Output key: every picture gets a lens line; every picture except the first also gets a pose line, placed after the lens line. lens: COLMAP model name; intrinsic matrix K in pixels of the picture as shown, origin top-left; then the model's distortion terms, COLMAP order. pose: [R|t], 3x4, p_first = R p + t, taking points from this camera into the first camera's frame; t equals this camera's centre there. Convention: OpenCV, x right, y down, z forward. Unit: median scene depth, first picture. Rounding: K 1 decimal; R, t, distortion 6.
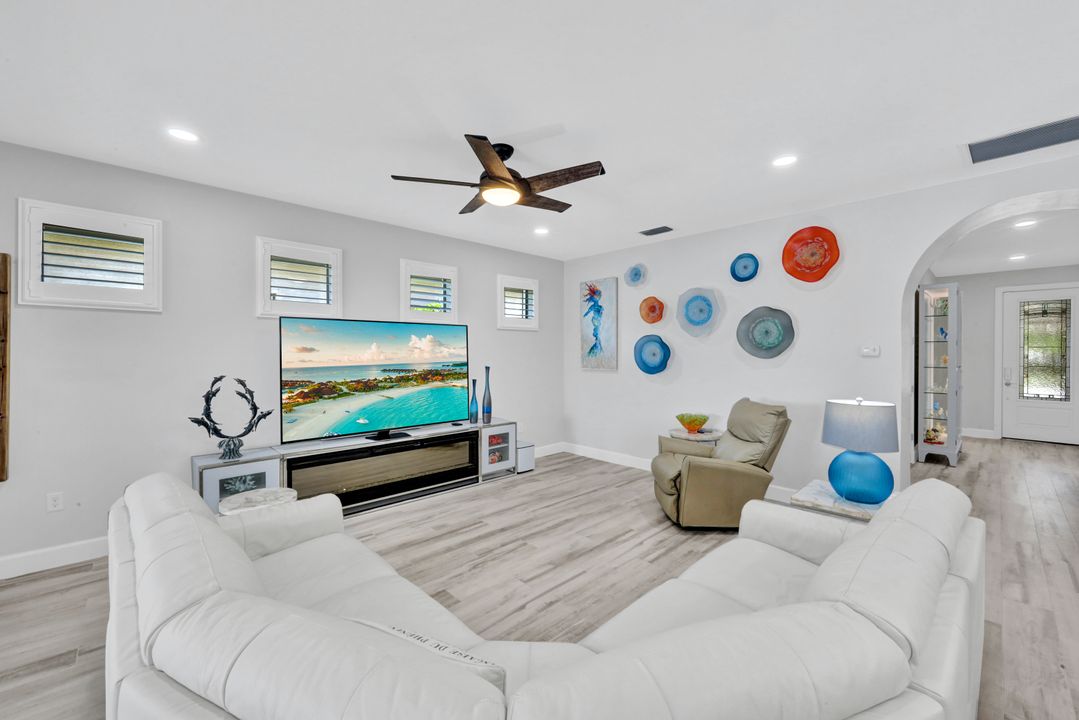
lens RADIAL K [[434.4, 0, 550.4], [0, 434.4, 356.8], [0, 0, 1]] dist [0.000865, 0.000086]
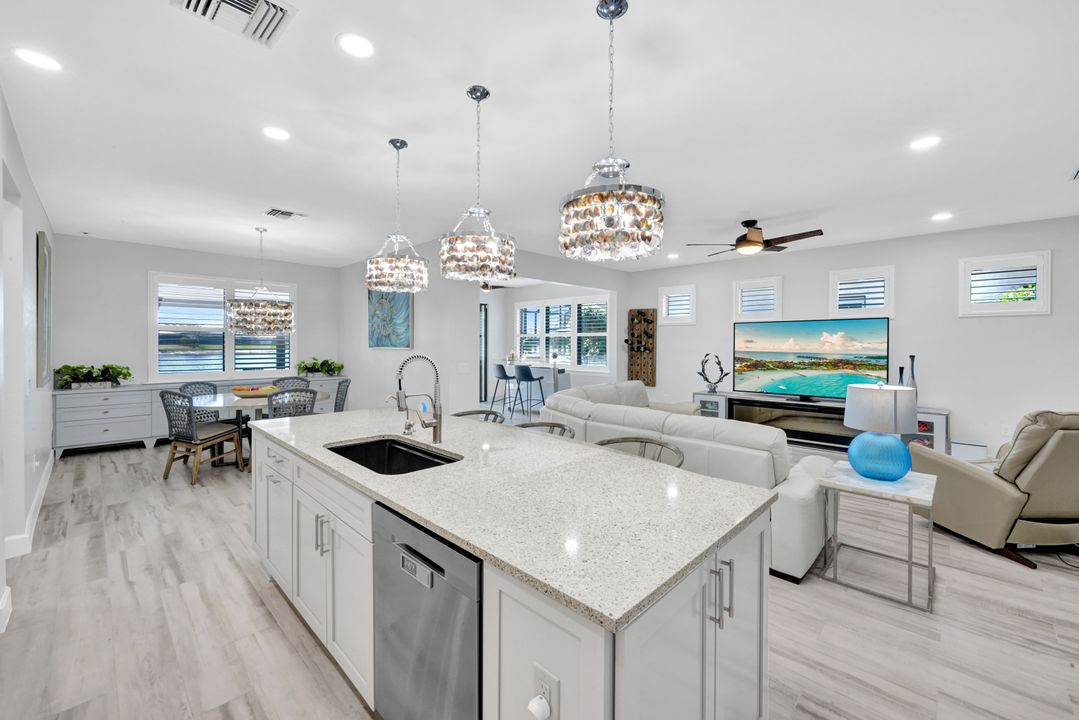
lens RADIAL K [[434.4, 0, 541.3], [0, 434.4, 355.5], [0, 0, 1]] dist [0.000865, 0.000086]
pose [[0.023008, 0.033658, -0.999169, 1.032939], [-0.027049, 0.999088, 0.033032, 0.002859], [0.999369, 0.026267, 0.023897, 0.090808]]
